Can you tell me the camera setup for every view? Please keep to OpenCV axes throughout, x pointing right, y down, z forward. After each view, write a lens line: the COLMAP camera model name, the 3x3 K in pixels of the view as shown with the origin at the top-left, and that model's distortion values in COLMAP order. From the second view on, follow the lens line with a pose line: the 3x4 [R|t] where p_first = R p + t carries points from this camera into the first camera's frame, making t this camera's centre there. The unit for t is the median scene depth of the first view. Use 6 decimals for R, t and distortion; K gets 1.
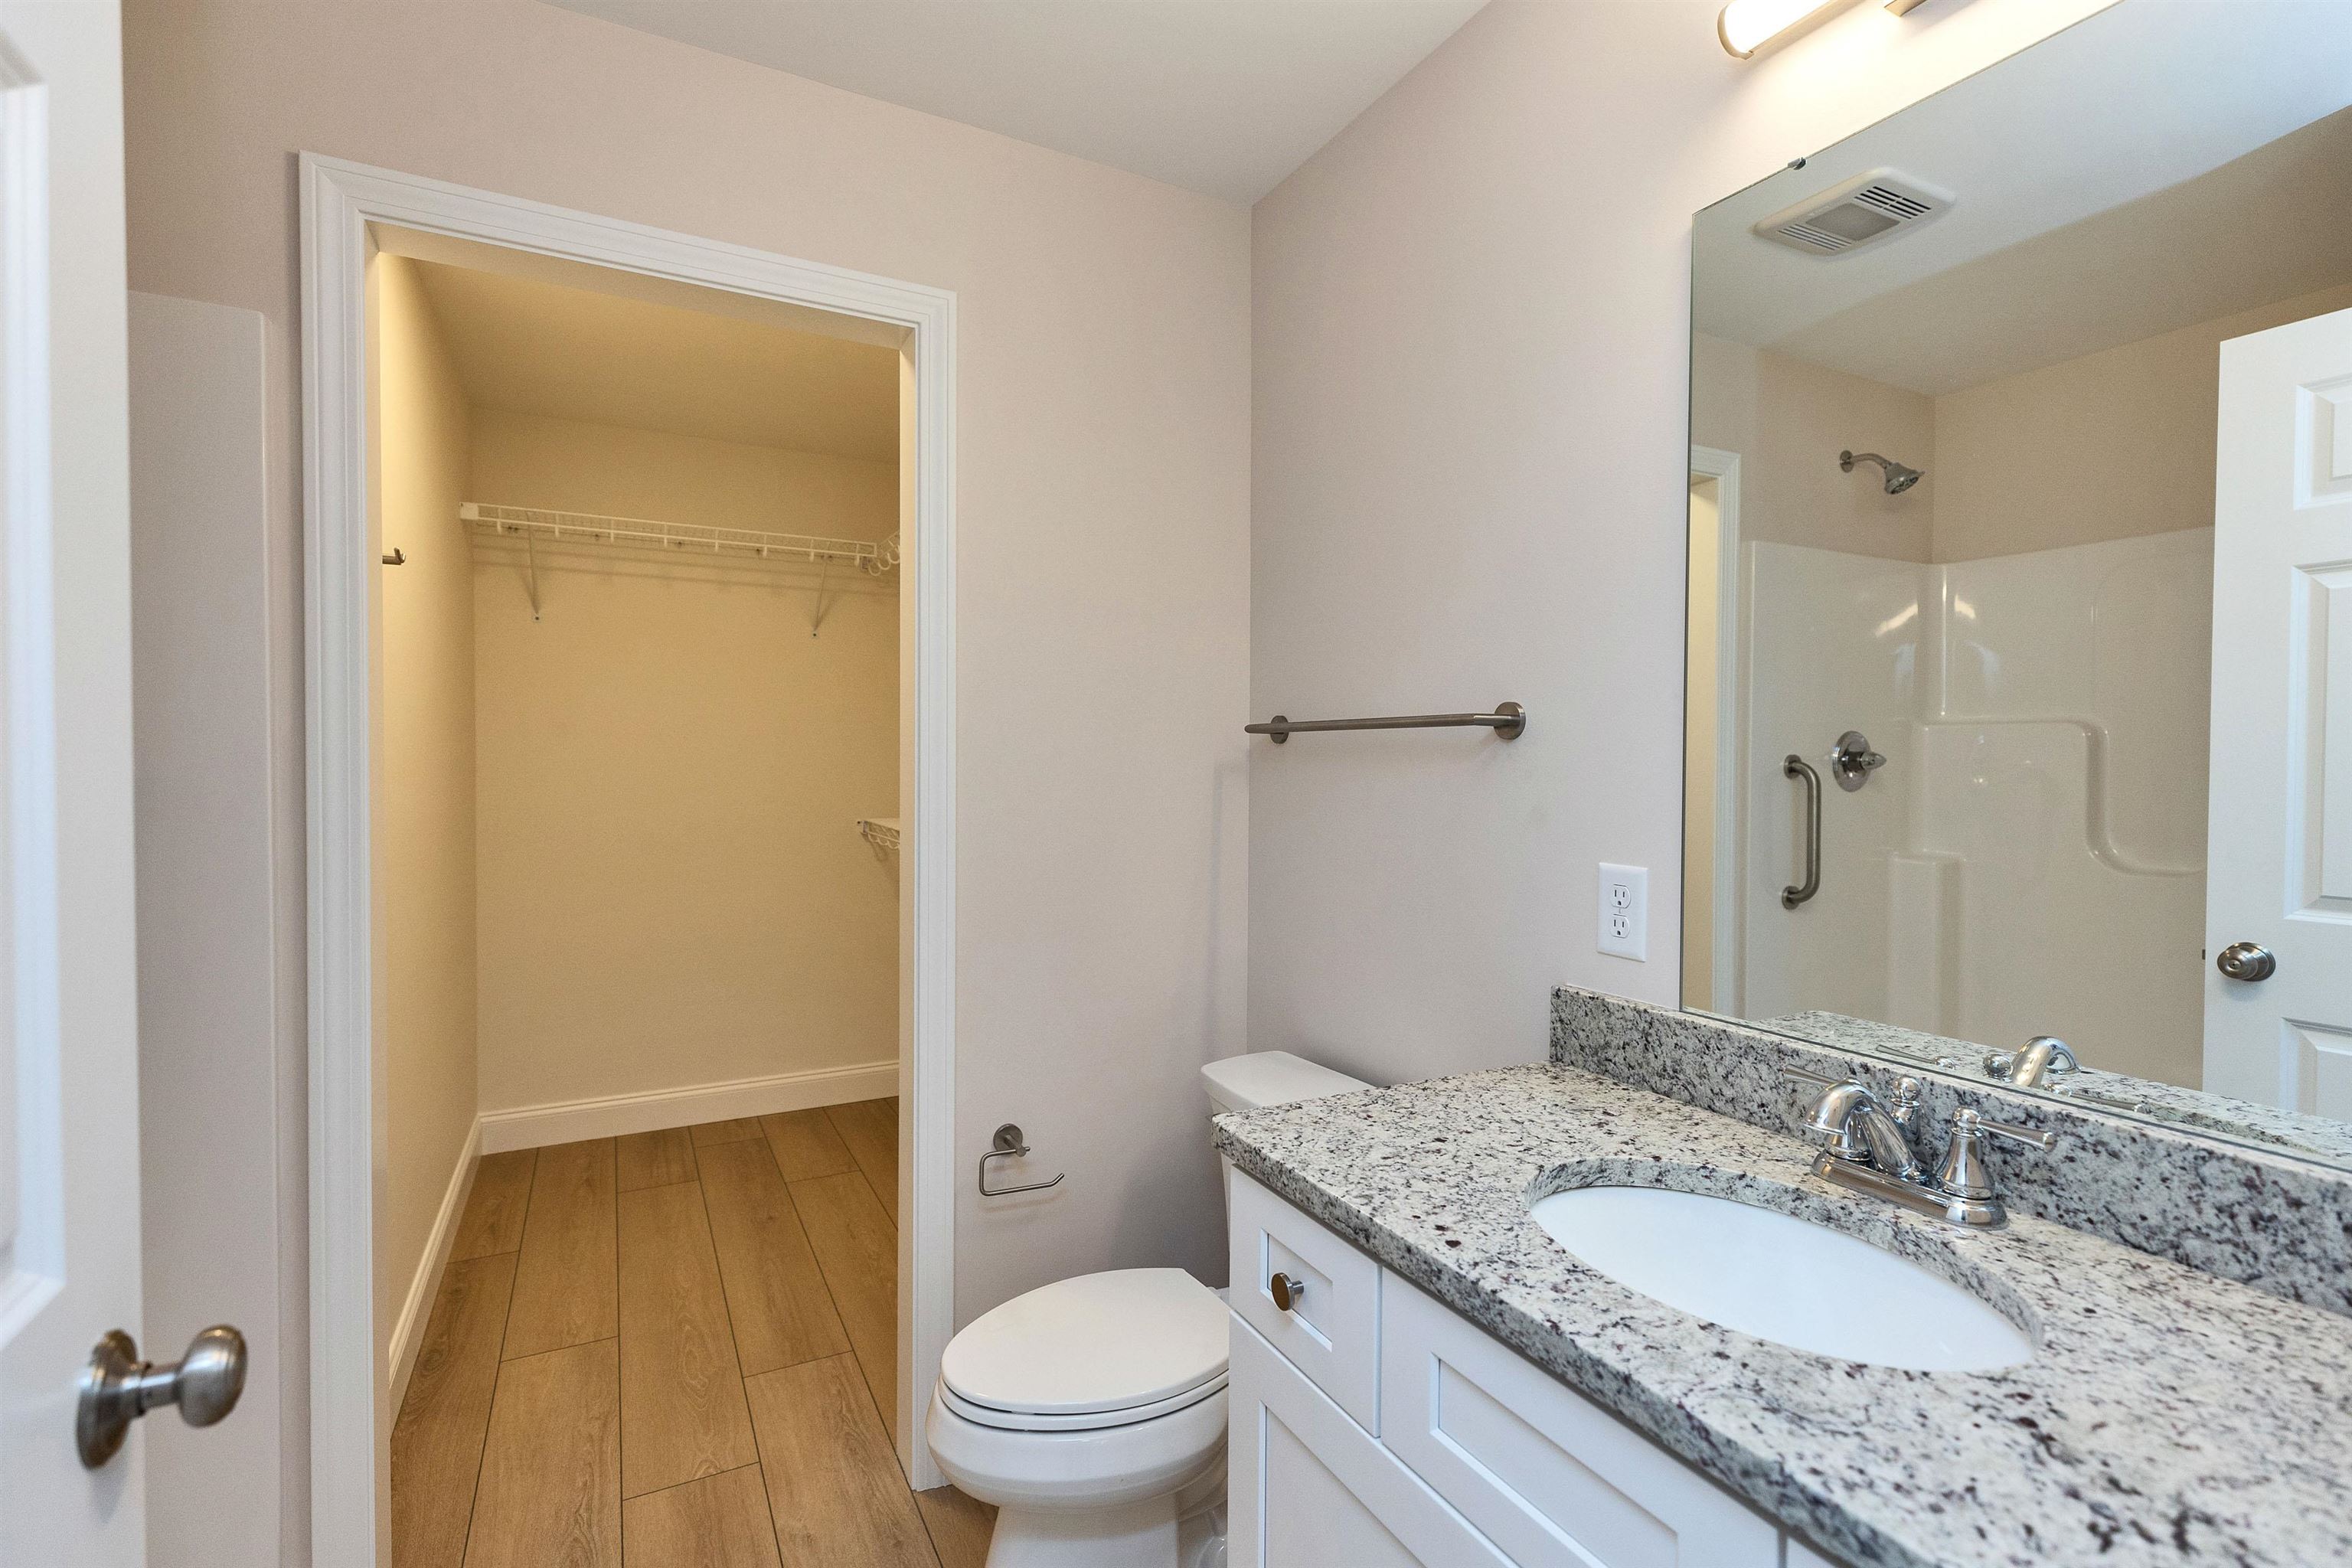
lens RADIAL K [[1064.0, 0, 1165.7], [0, 1064.0, 777.0], [0, 0, 1]] dist [0.014863, 0.000450]
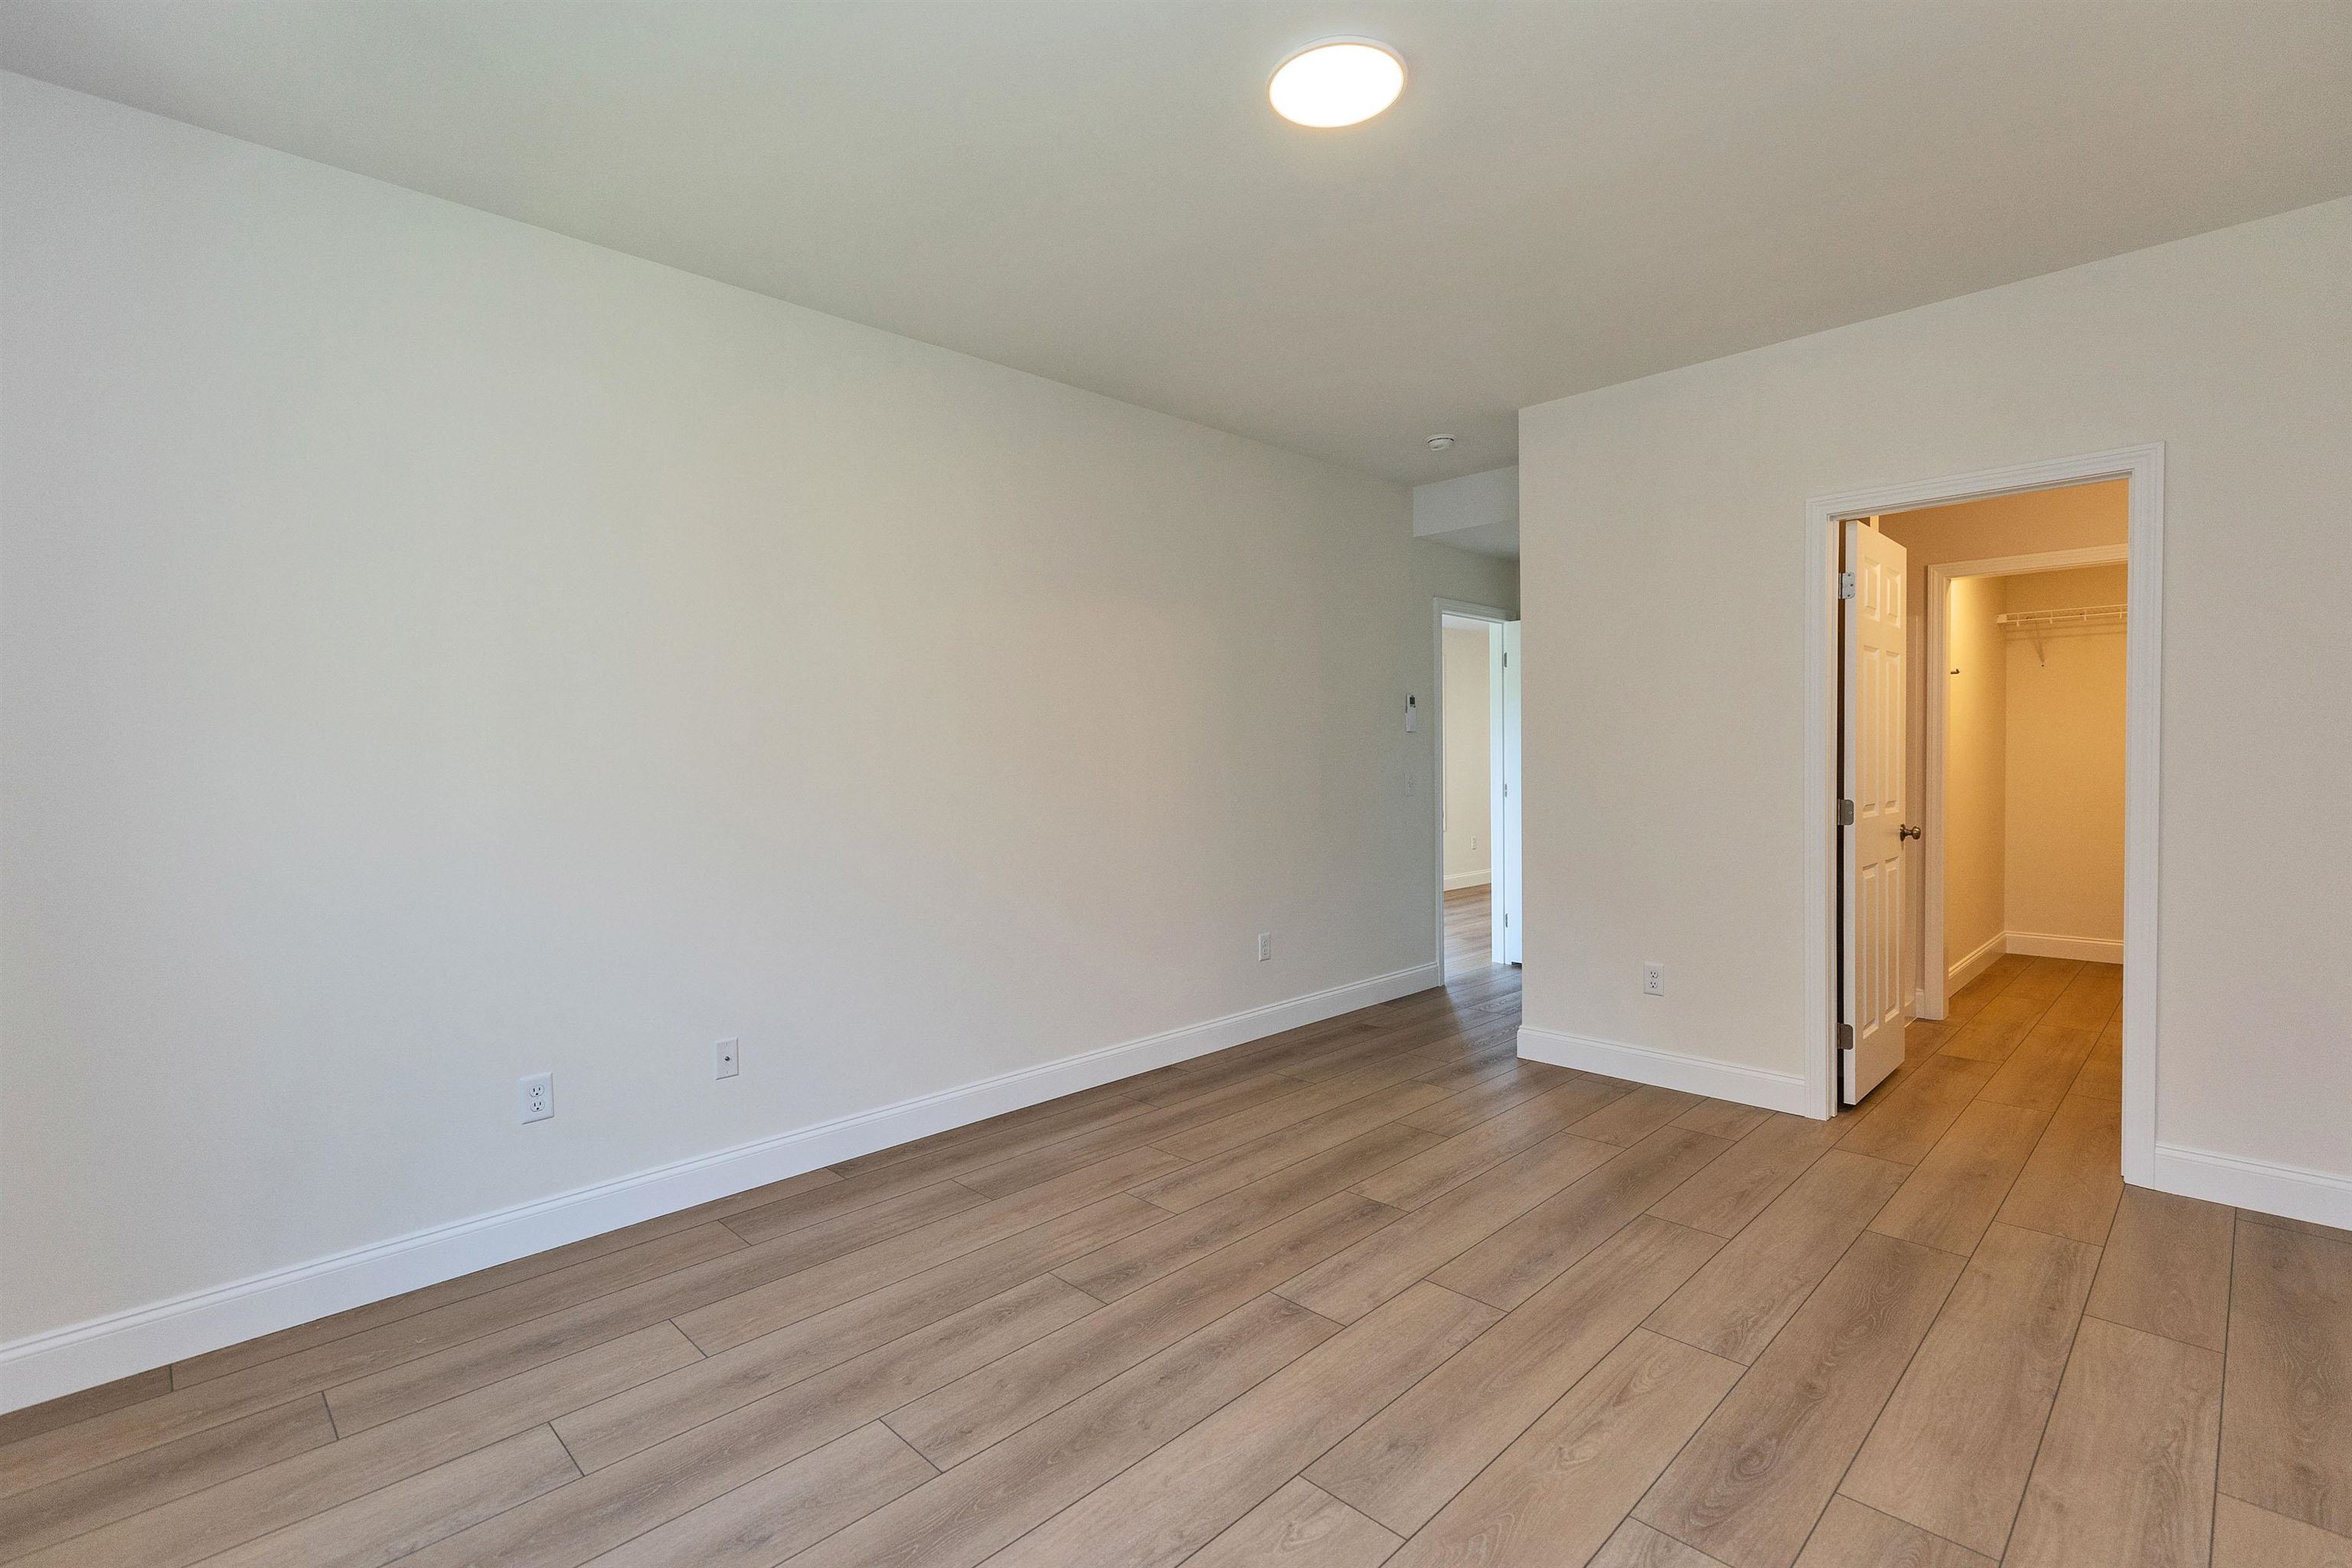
lens RADIAL K [[1064.0, 0, 1166.3], [0, 1064.0, 769.4], [0, 0, 1]] dist [0.014863, 0.000450]
pose [[0.283656, 0.011763, -0.958854, 0.847784], [-0.000585, 0.999927, 0.012094, 0.012309], [0.958926, -0.002870, 0.283643, -1.085373]]
